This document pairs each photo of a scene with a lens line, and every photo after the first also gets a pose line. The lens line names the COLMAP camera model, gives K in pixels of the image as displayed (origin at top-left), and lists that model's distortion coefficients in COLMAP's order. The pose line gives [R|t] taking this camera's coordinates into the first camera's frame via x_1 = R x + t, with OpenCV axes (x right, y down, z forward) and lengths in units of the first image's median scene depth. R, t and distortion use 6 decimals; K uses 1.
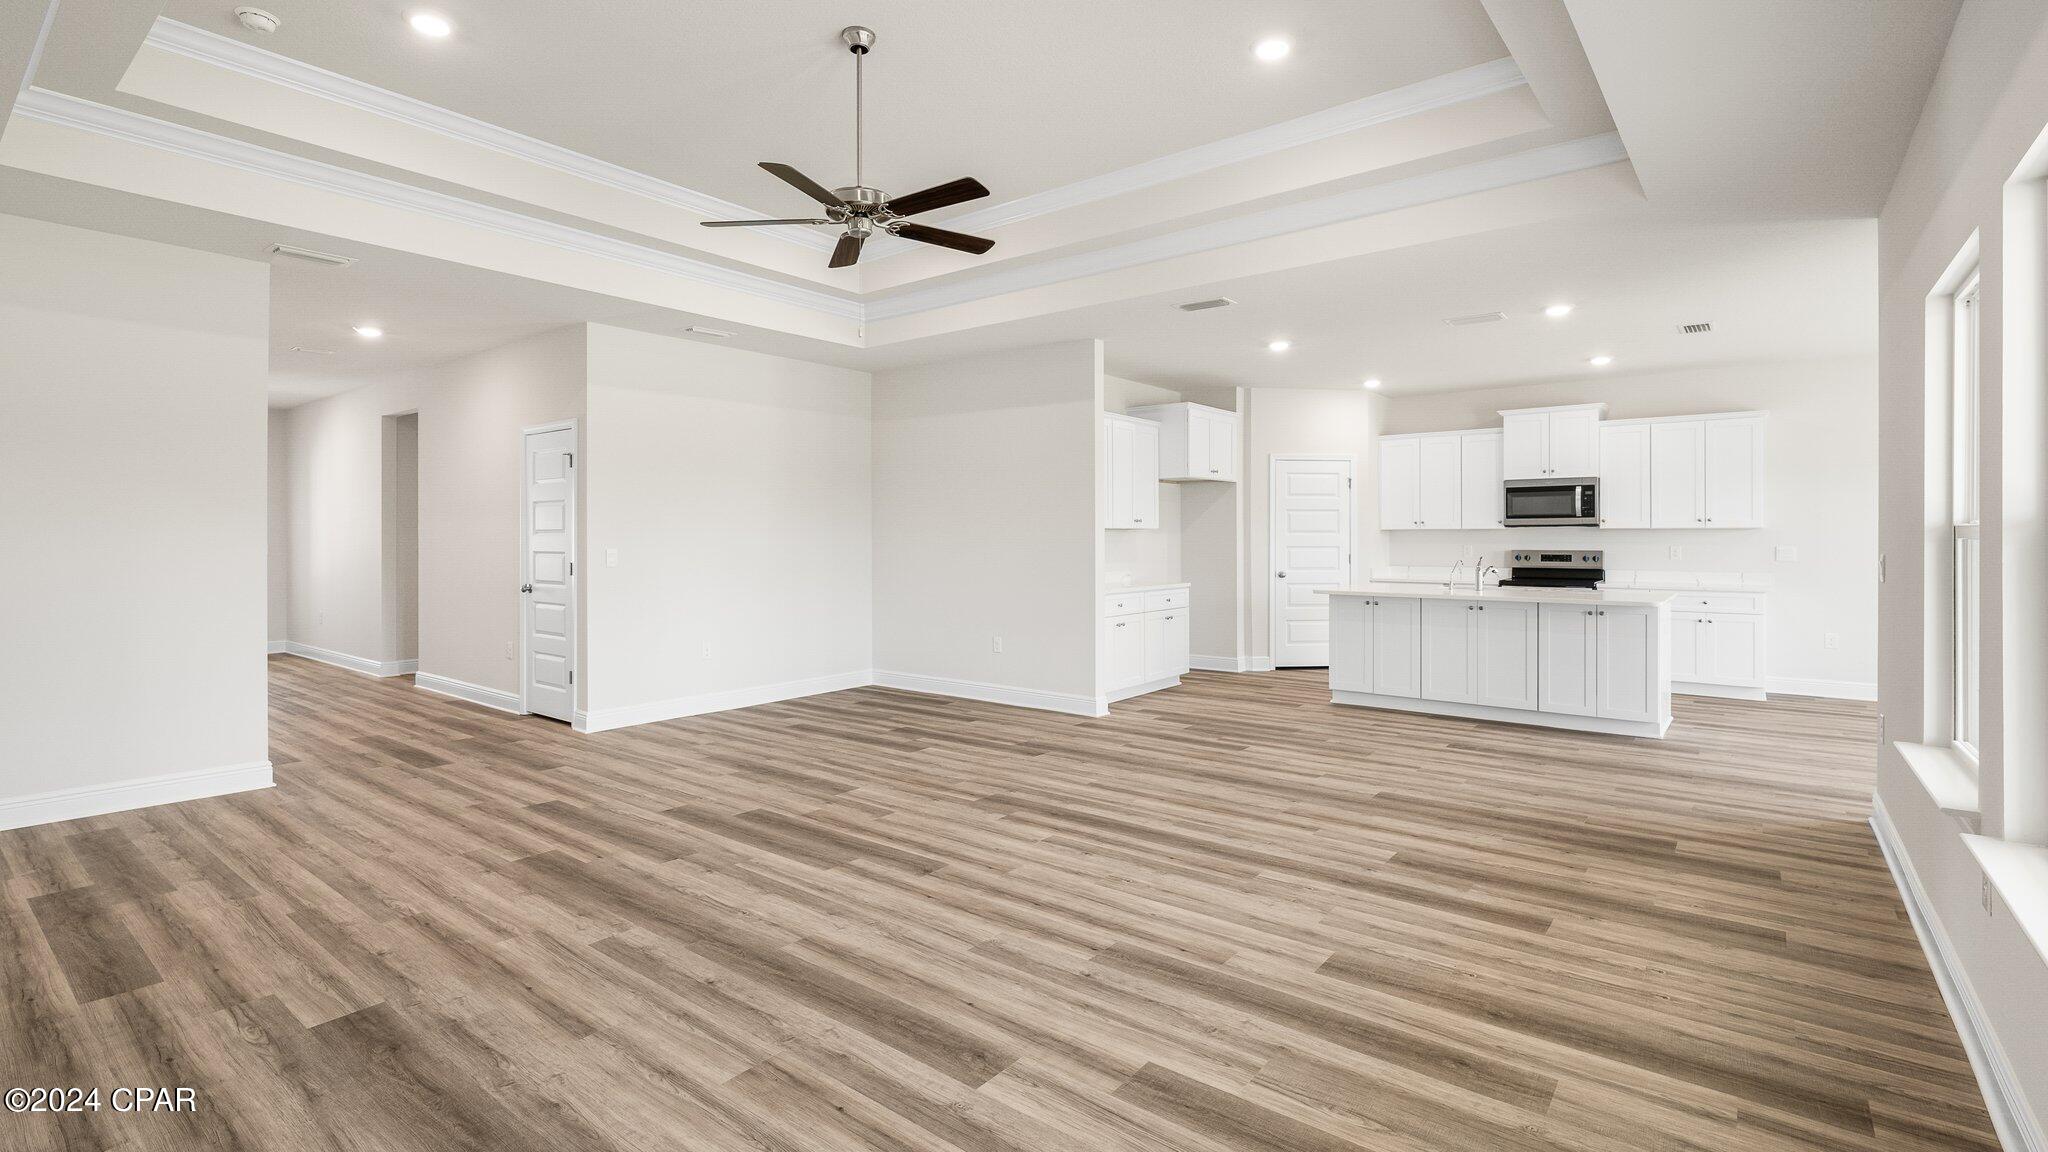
lens RADIAL K [[930.3, 0, 1023.1], [0, 930.3, 540.5], [0, 0, 1]] dist [0.000564, 0.000056]
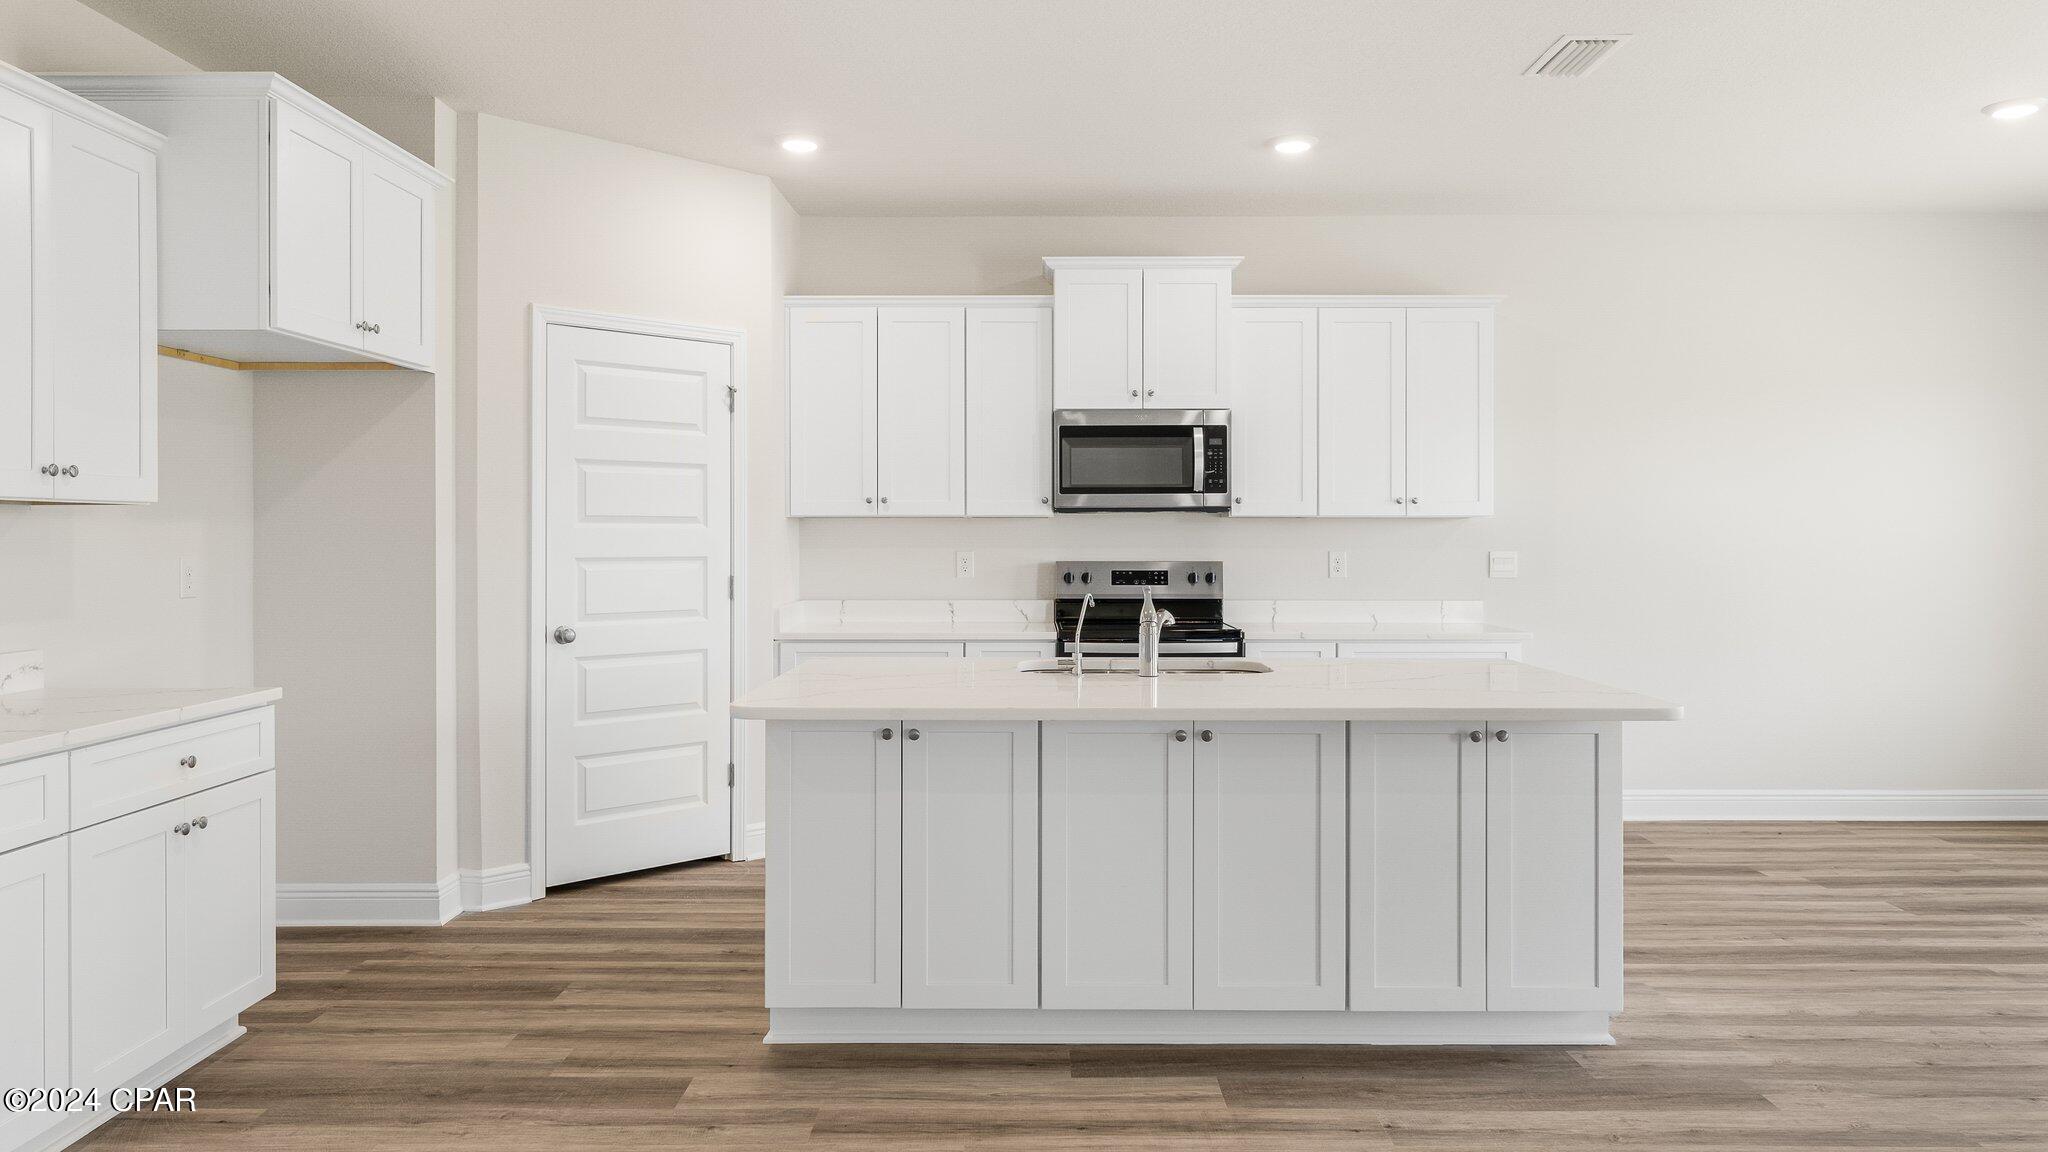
lens RADIAL K [[1400.5, 0, 1041.9], [0, 1400.5, 541.5], [0, 0, 1]] dist [0.011982, 0.001076]
pose [[0.787478, -0.001489, 0.616341, 0.089363], [0.001175, 0.999999, 0.000915, -0.000587], [-0.616342, 0.000004, 0.787479, 0.469776]]
